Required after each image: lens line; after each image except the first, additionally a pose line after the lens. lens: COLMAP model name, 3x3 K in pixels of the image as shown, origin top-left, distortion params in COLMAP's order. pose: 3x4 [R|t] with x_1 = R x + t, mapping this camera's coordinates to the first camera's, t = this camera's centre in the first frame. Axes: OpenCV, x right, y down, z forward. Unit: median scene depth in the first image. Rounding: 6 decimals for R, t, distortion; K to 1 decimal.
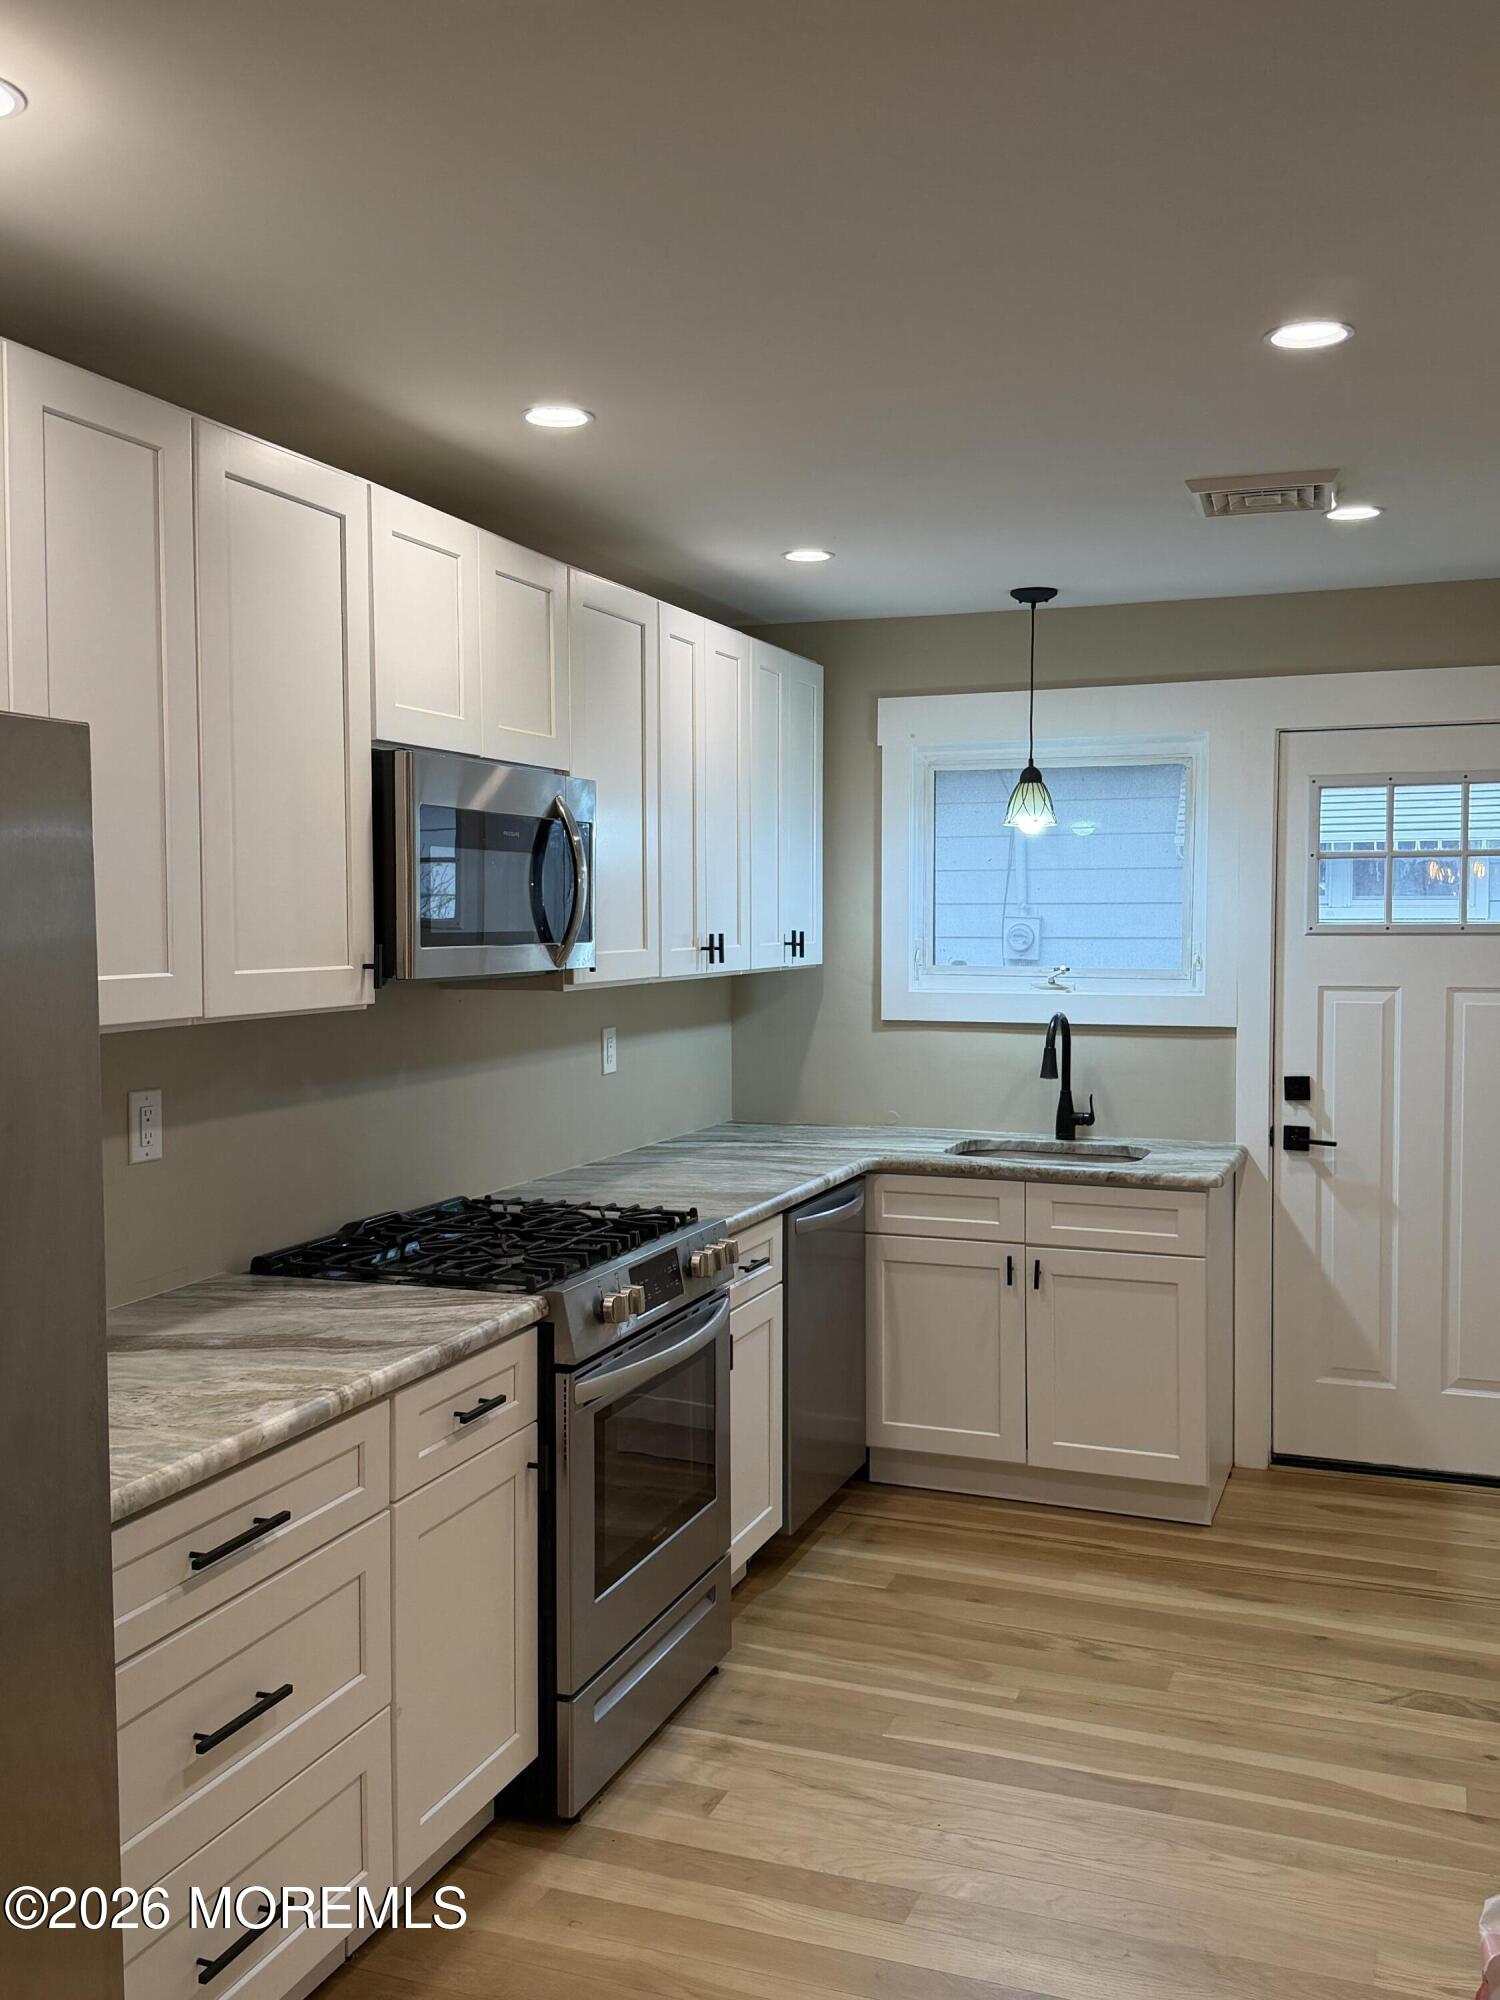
lens RADIAL K [[1790.9, 0, 736.8], [0, 1790.9, 1006.8], [0, 0, 1]] dist [0.184789, -0.406323]
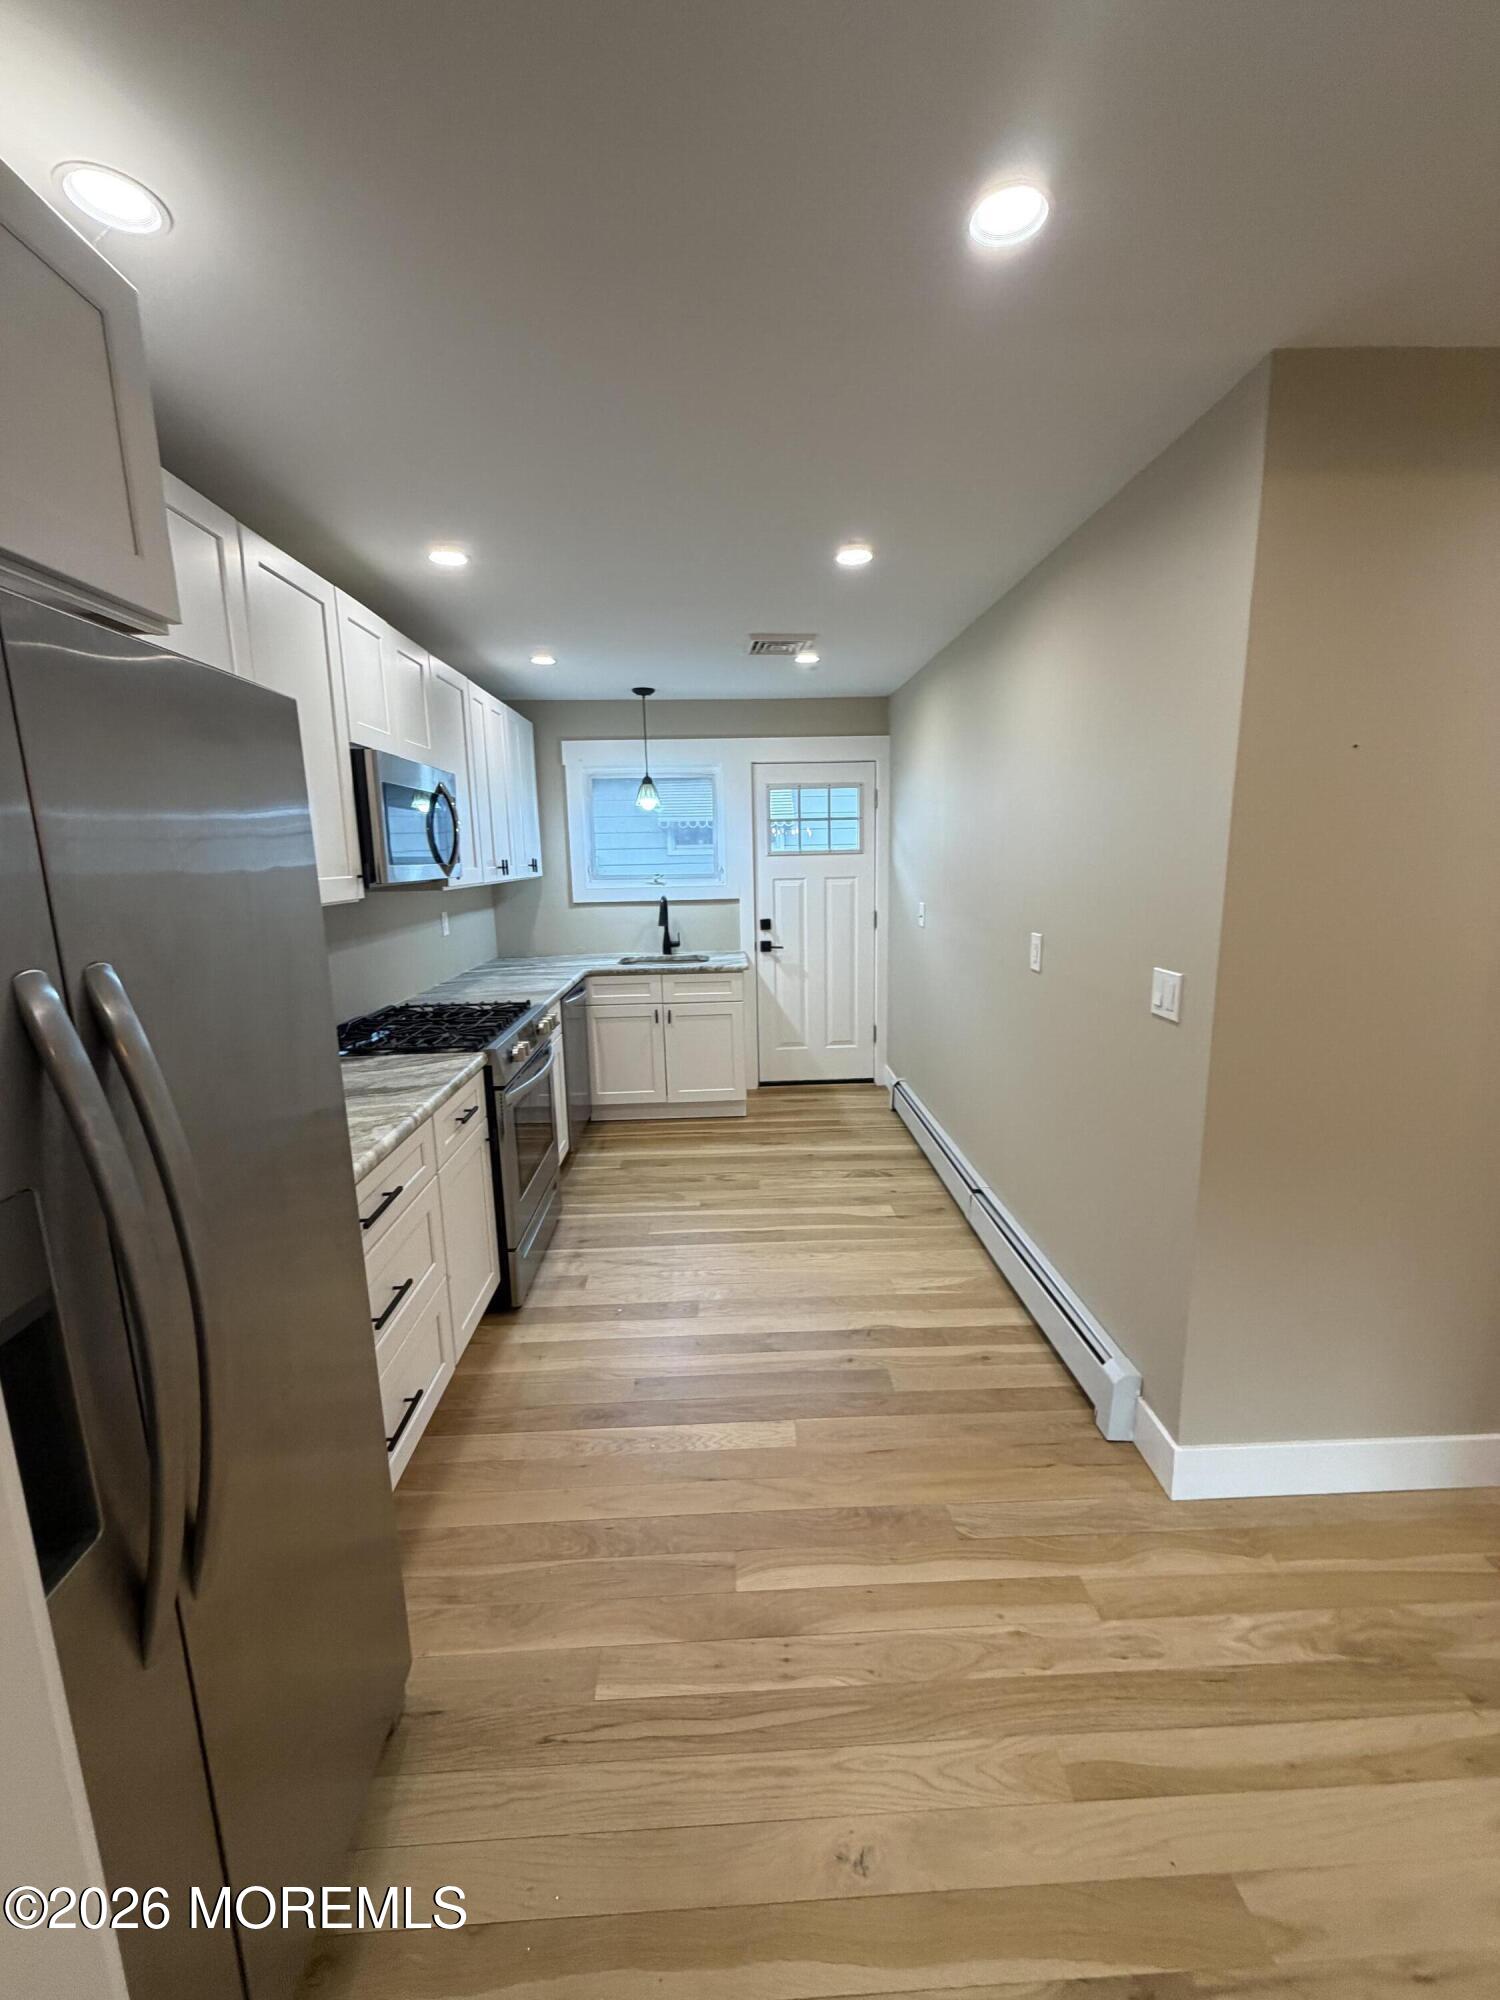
lens RADIAL K [[797.6, 0, 752.2], [0, 797.6, 991.3], [0, 0, 1]] dist [-0.001814, 0.000094]
pose [[0.916208, -0.086460, 0.391264, -0.142861], [0.041549, 0.991679, 0.121844, 0.007697], [-0.398543, -0.095377, 0.912177, 0.120057]]
